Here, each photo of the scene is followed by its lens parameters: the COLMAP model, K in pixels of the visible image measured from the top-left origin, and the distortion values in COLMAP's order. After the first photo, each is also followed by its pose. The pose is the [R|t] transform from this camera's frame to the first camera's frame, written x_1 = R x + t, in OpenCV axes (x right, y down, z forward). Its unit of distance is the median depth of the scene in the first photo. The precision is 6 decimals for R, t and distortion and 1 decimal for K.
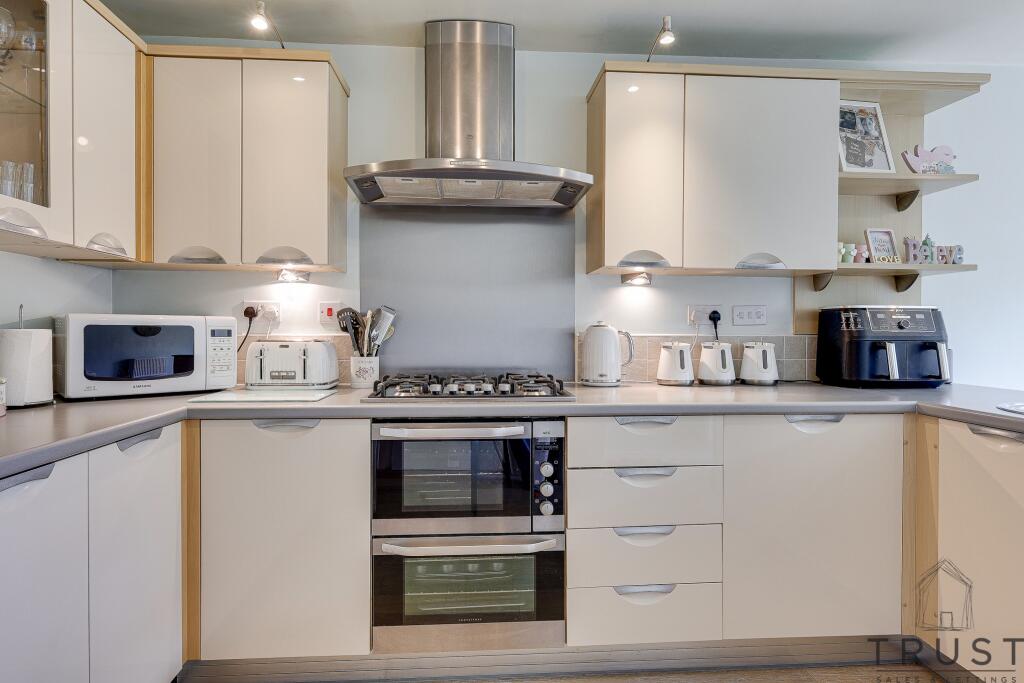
lens RADIAL K [[580.8, 0, 512.0], [0, 580.8, 341.5], [0, 0, 1]] dist [0.002231, 0.000827]
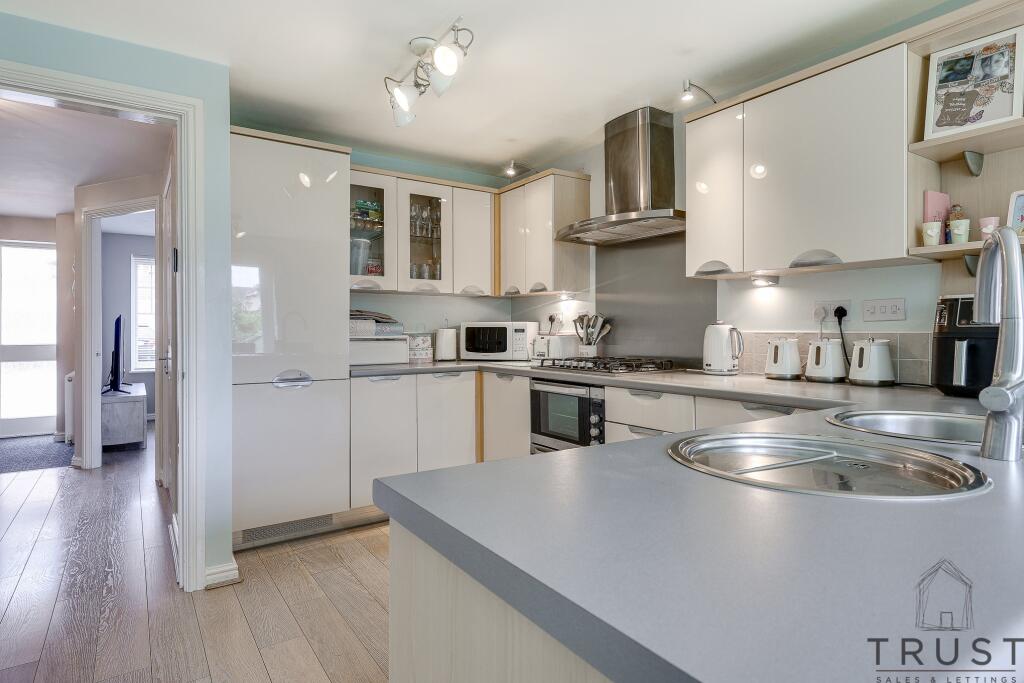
lens RADIAL K [[567.0, 0, 512.0], [0, 567.0, 341.5], [0, 0, 1]] dist [0.001068, 0.000455]
pose [[0.489104, 0.014135, -0.872111, 1.034900], [-0.012616, 0.999879, 0.009130, 0.004219], [0.872134, 0.006537, 0.489223, 0.062906]]
